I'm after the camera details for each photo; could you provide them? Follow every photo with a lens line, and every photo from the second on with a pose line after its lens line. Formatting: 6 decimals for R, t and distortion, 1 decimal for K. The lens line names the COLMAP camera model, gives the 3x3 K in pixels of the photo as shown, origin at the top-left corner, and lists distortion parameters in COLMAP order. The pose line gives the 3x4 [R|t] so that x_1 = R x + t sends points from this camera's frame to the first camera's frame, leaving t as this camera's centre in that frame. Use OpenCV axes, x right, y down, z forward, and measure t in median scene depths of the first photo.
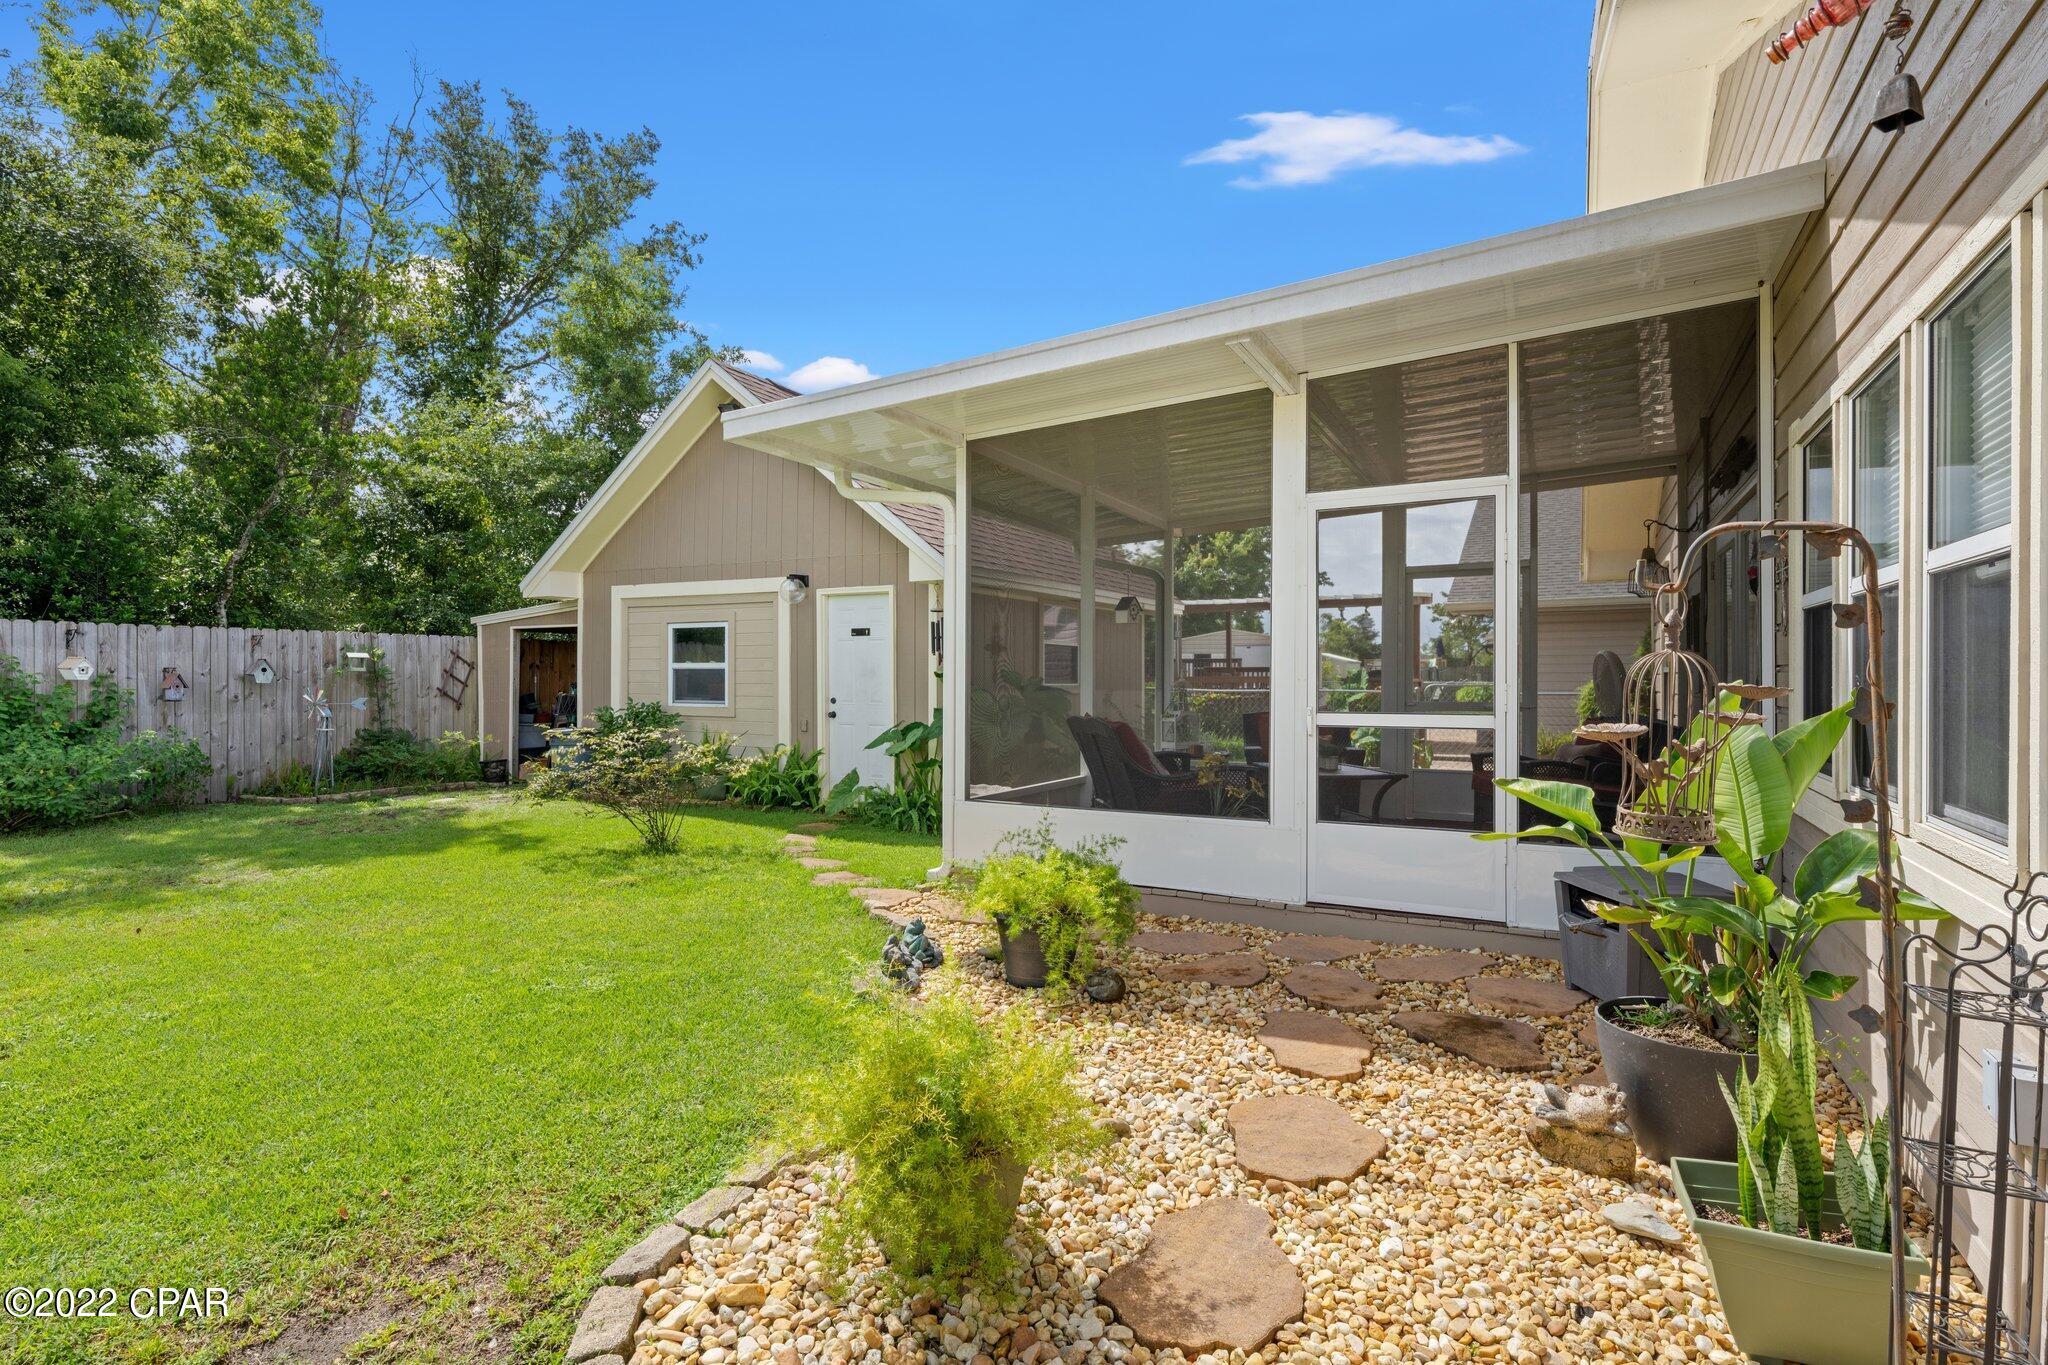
lens RADIAL K [[993.6, 0, 1030.0], [0, 993.6, 673.9], [0, 0, 1]] dist [0.002186, 0.000364]
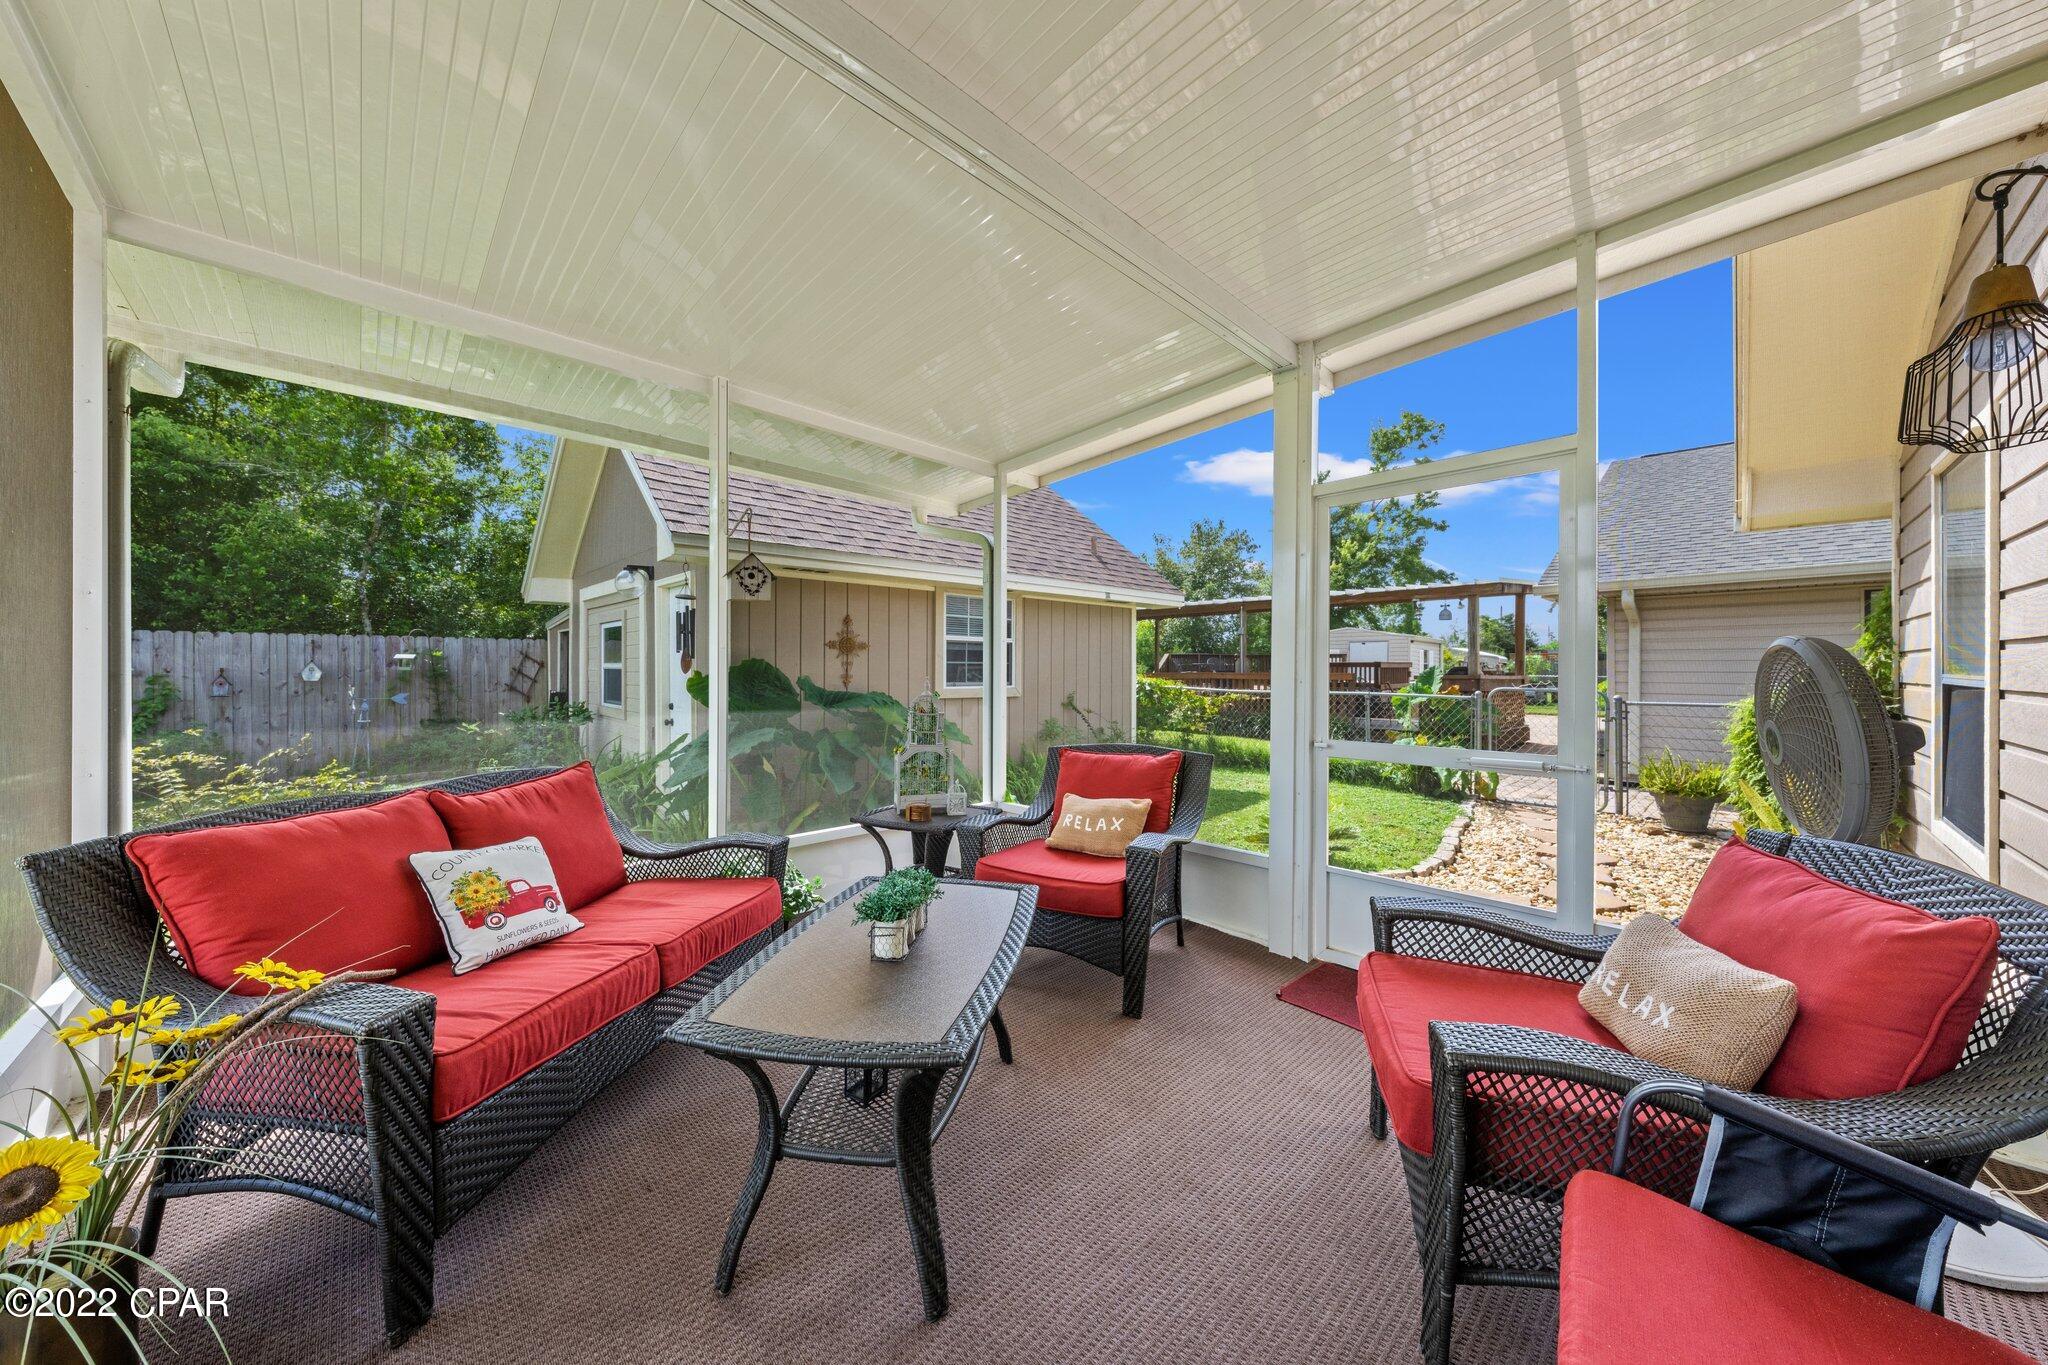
lens RADIAL K [[689.1, 0, 1023.9], [0, 689.1, 671.2], [0, 0, 1]] dist [-0.000289, 0.000139]
pose [[0.953957, 0.002139, -0.299934, 0.255857], [0.000603, 0.999959, 0.009047, -0.008519], [0.299941, -0.008811, 0.953917, 0.449348]]
